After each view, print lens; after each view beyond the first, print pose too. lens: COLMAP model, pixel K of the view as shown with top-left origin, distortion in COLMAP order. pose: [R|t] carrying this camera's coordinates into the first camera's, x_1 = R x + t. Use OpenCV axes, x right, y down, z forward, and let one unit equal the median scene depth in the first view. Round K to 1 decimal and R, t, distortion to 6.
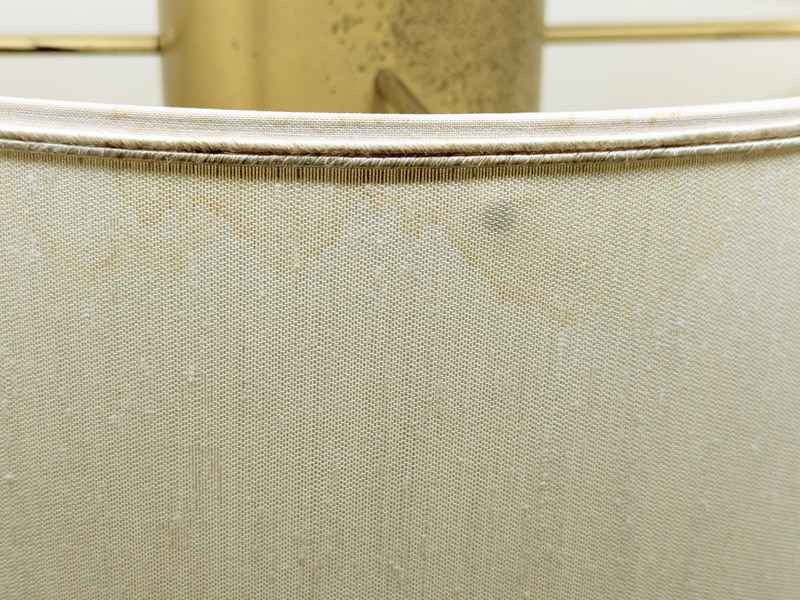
lens RADIAL K [[1303.2, 0, 383.8], [0, 1303.2, 267.6], [0, 0, 1]] dist [0.073321, 0.000000]
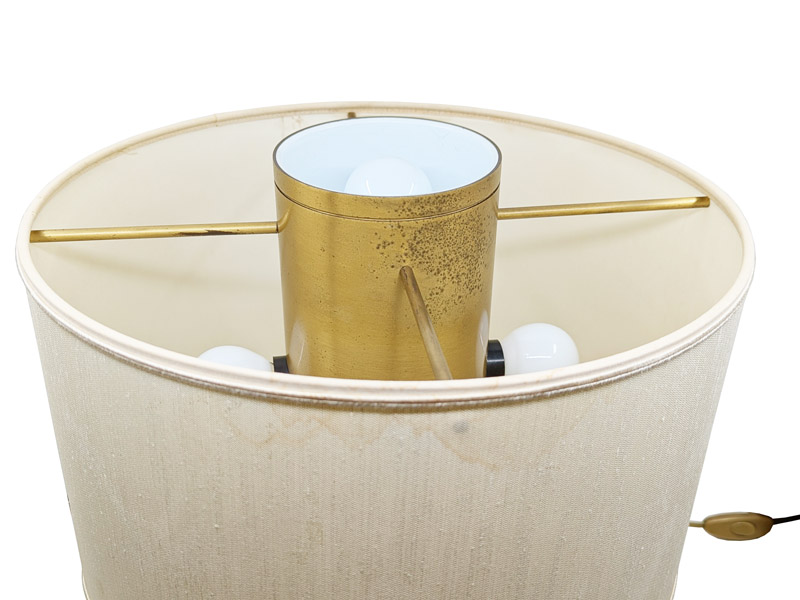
lens RADIAL K [[893.4, 0, 398.0], [0, 893.4, 295.3], [0, 0, 1]] dist [0.120195, 0.000000]
pose [[0.999936, 0.008977, -0.006880, -0.000999], [-0.007665, 0.985168, 0.171420, -0.441697], [0.008317, -0.171356, 0.985174, -0.310799]]
